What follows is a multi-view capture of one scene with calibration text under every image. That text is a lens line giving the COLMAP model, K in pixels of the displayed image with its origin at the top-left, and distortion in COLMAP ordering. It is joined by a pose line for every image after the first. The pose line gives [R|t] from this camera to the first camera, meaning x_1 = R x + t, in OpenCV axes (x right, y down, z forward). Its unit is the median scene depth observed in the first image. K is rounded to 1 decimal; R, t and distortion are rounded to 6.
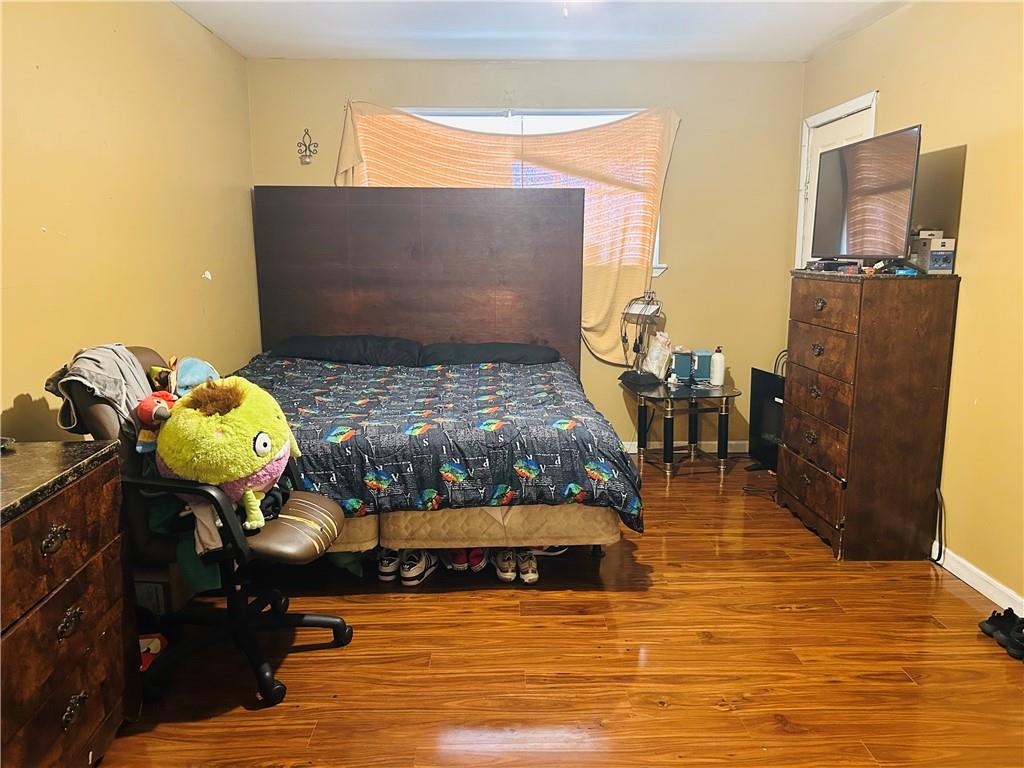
lens RADIAL K [[784.9, 0, 513.1], [0, 784.9, 378.5], [0, 0, 1]] dist [0.057349, -0.006141]
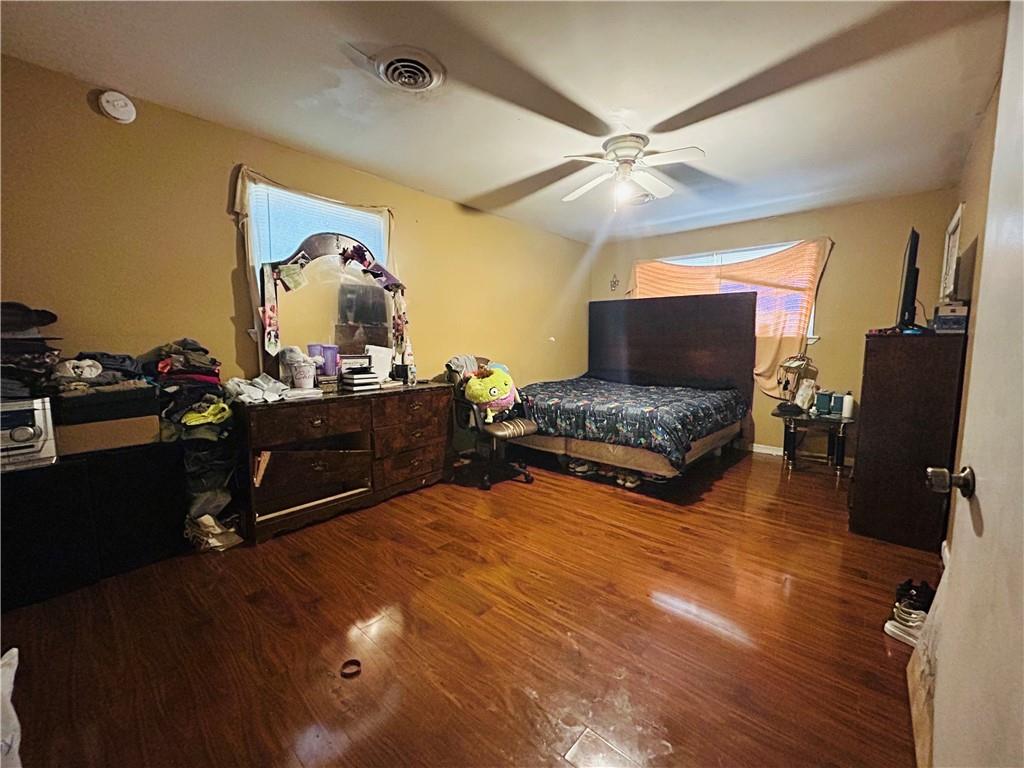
lens RADIAL K [[416.5, 0, 510.4], [0, 416.5, 385.7], [0, 0, 1]] dist [-0.000099, 0.000428]
pose [[0.722751, 0.078897, -0.686590, 0.528270], [-0.121224, 0.992533, -0.013556, 0.057122], [0.680394, 0.093029, 0.726918, 0.010462]]
